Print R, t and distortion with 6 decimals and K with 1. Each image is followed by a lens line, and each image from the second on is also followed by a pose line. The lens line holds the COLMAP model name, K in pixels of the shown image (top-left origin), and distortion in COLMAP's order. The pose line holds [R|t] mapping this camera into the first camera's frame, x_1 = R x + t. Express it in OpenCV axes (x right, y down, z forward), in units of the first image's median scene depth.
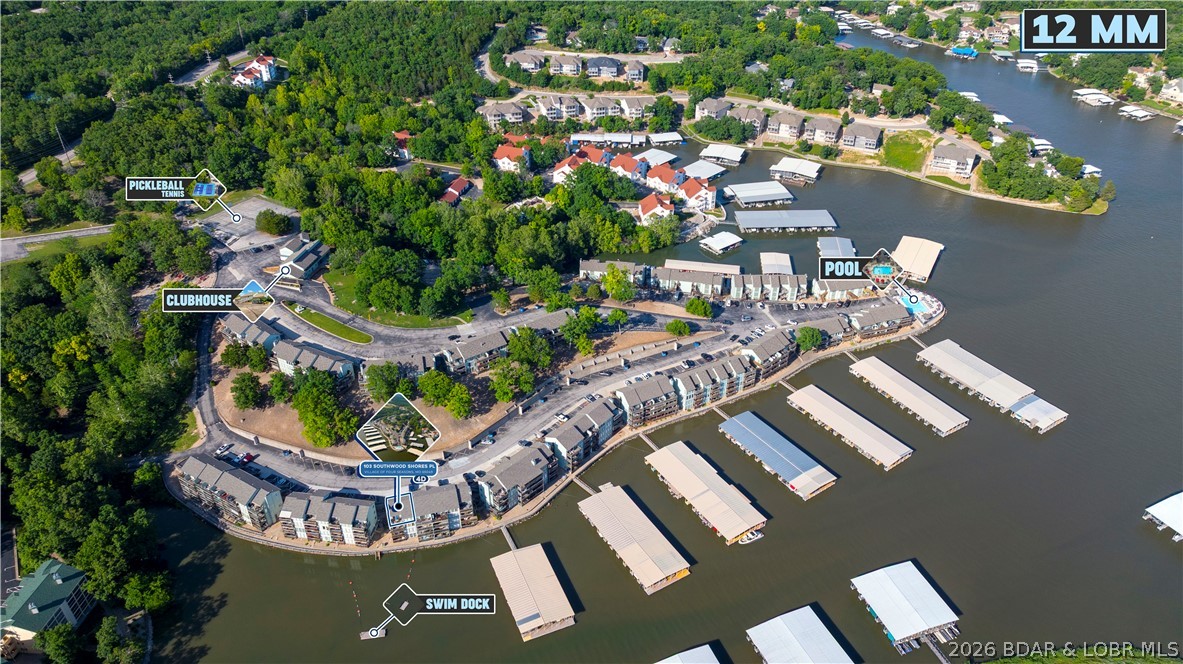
lens RADIAL K [[831.7, 0, 591.5], [0, 831.7, 332.0], [0, 0, 1]] dist [-0.035155, 0.066495]
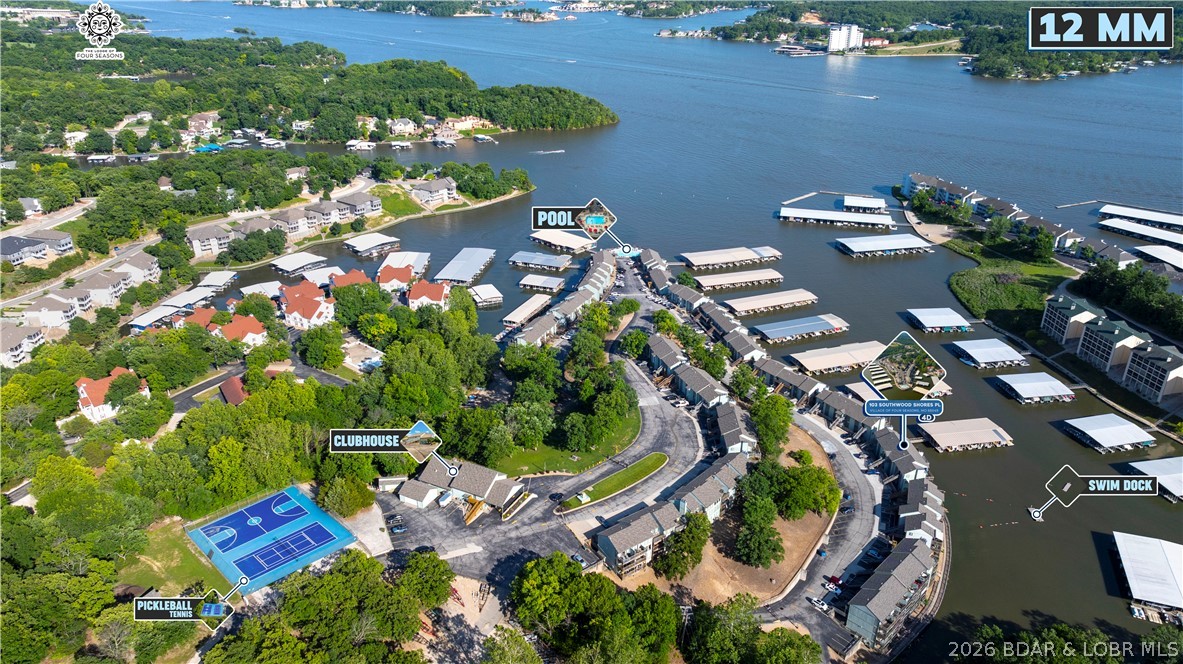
lens RADIAL K [[831.7, 0, 591.5], [0, 831.7, 332.0], [0, 0, 1]] dist [-0.035155, 0.066495]
pose [[0.229519, -0.407315, 0.883977, -0.814859], [0.538272, 0.809812, 0.233382, -0.268411], [-0.810915, 0.422255, 0.405114, 0.579641]]
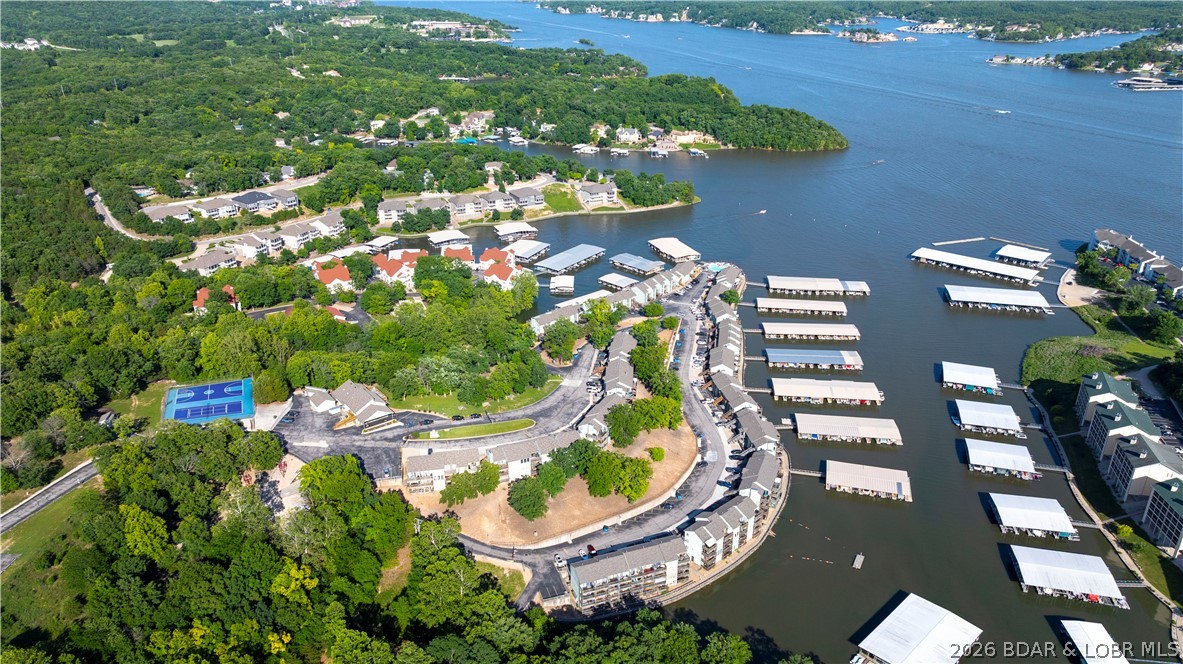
lens RADIAL K [[831.7, 0, 591.5], [0, 831.7, 332.0], [0, 0, 1]] dist [-0.035155, 0.066495]
pose [[0.621519, -0.319427, 0.715318, -0.749590], [0.437601, 0.898919, 0.021196, -0.062497], [-0.649784, 0.299851, 0.698478, 0.220612]]
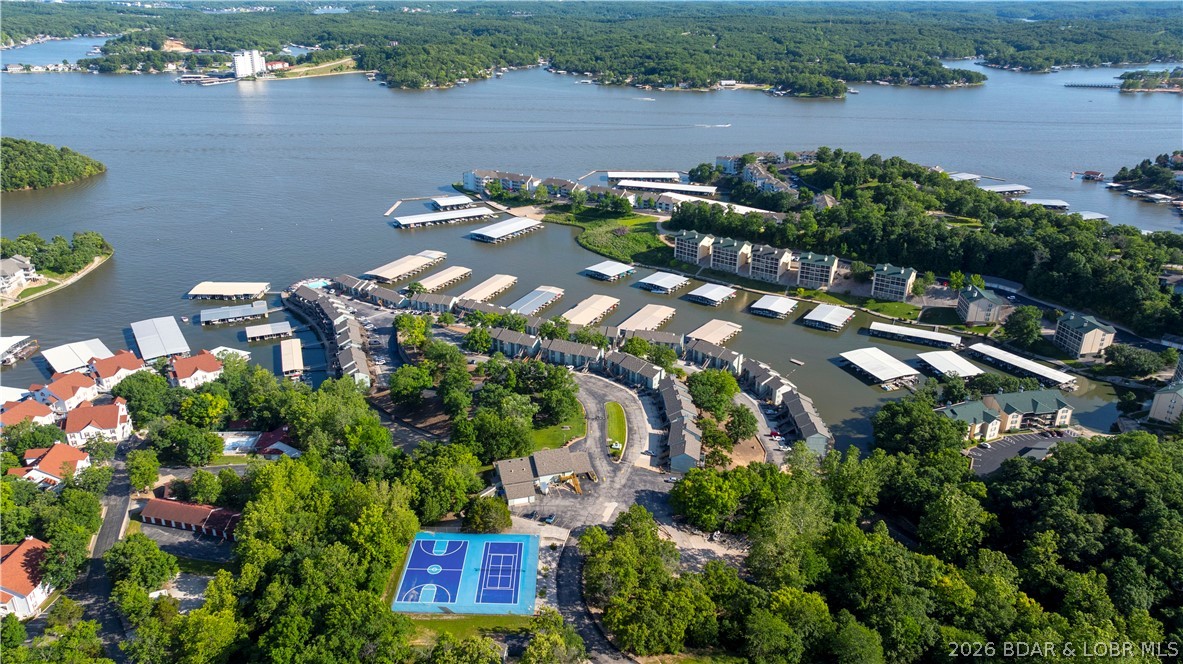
lens RADIAL K [[831.7, 0, 591.5], [0, 831.7, 332.0], [0, 0, 1]] dist [-0.035155, 0.066495]
pose [[-0.506179, -0.342616, 0.791452, -0.848228], [0.469947, 0.659912, 0.586231, -0.531154], [-0.723141, 0.668678, -0.173022, 0.967044]]
